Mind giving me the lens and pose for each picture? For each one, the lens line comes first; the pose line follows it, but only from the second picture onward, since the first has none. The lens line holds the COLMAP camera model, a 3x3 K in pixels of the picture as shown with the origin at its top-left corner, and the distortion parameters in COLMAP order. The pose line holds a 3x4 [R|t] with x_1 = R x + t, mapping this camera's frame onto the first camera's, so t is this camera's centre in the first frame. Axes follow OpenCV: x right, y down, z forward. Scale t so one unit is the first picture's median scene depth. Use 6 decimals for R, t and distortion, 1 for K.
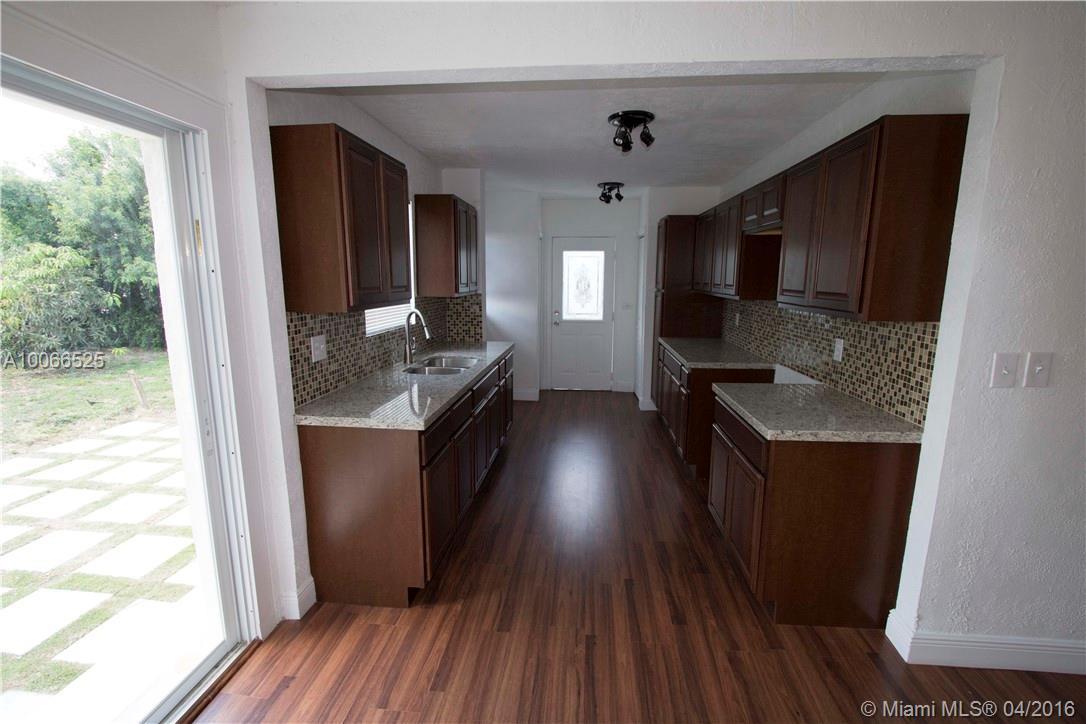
lens RADIAL K [[501.3, 0, 540.3], [0, 501.3, 368.7], [0, 0, 1]] dist [-0.001018, 0.000256]
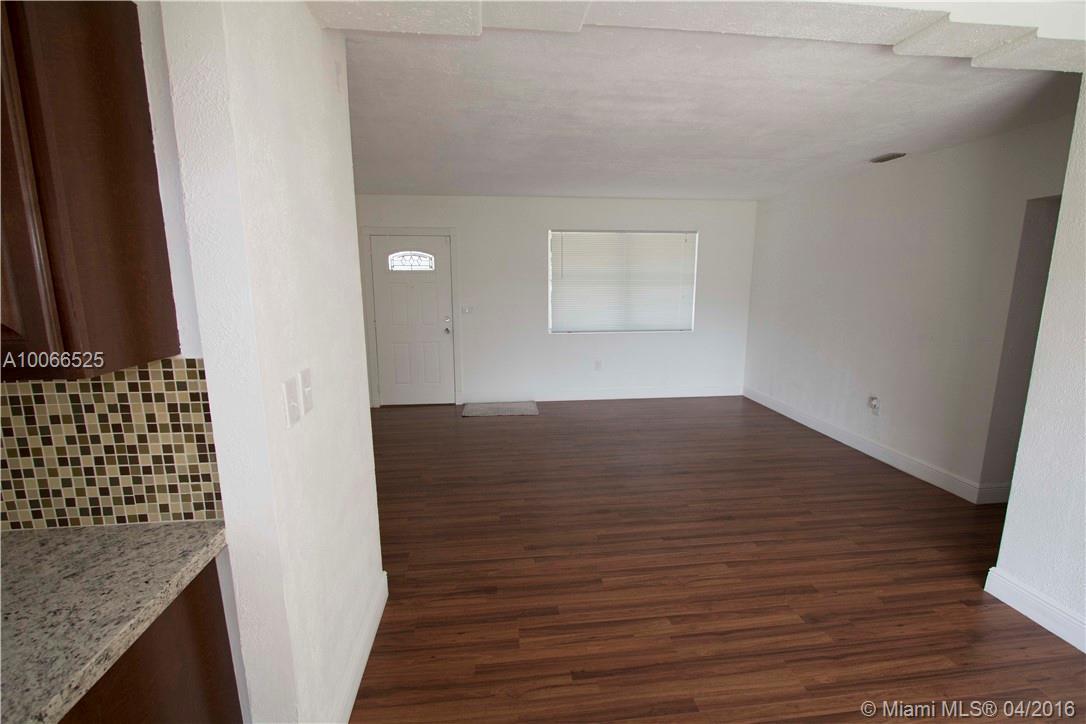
lens RADIAL K [[501.3, 0, 540.3], [0, 501.3, 368.7], [0, 0, 1]] dist [-0.001018, 0.000256]
pose [[-0.210143, -0.185369, 0.959937, 0.097894], [0.176475, 0.958541, 0.223732, -0.121196], [-0.961611, 0.216421, -0.168718, 0.605854]]
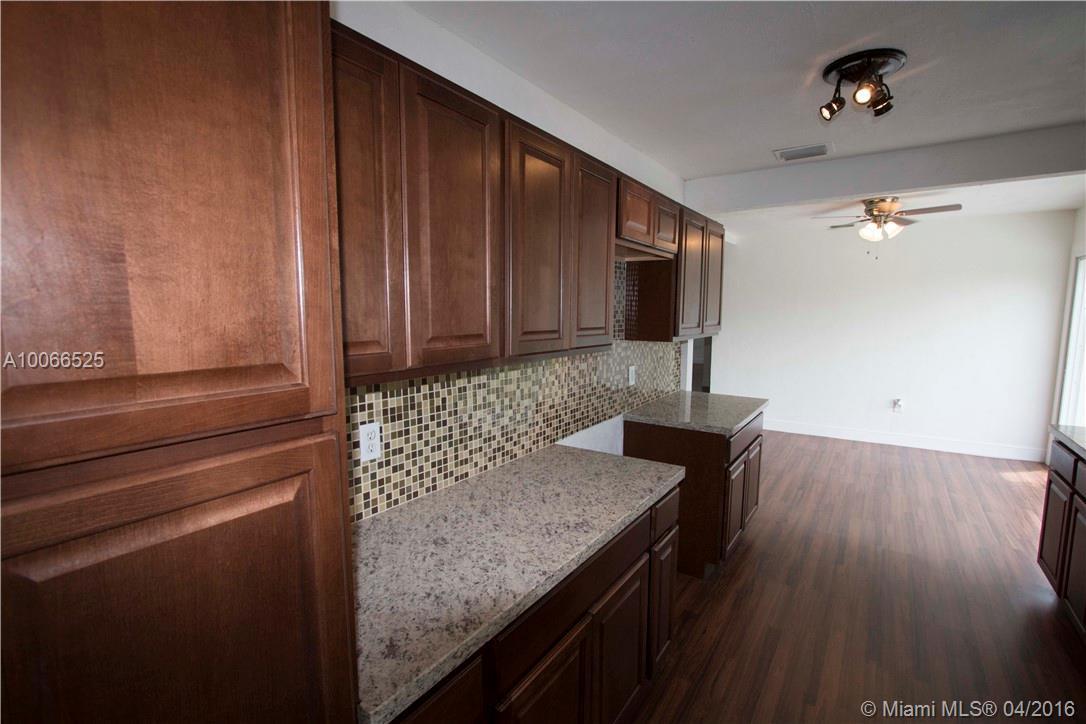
lens RADIAL K [[501.3, 0, 540.3], [0, 501.3, 368.7], [0, 0, 1]] dist [-0.001018, 0.000256]
pose [[-0.879255, -0.060470, 0.472497, 0.238127], [0.079295, 0.959491, 0.270352, -0.281771], [-0.469704, 0.275175, -0.838842, 1.559655]]
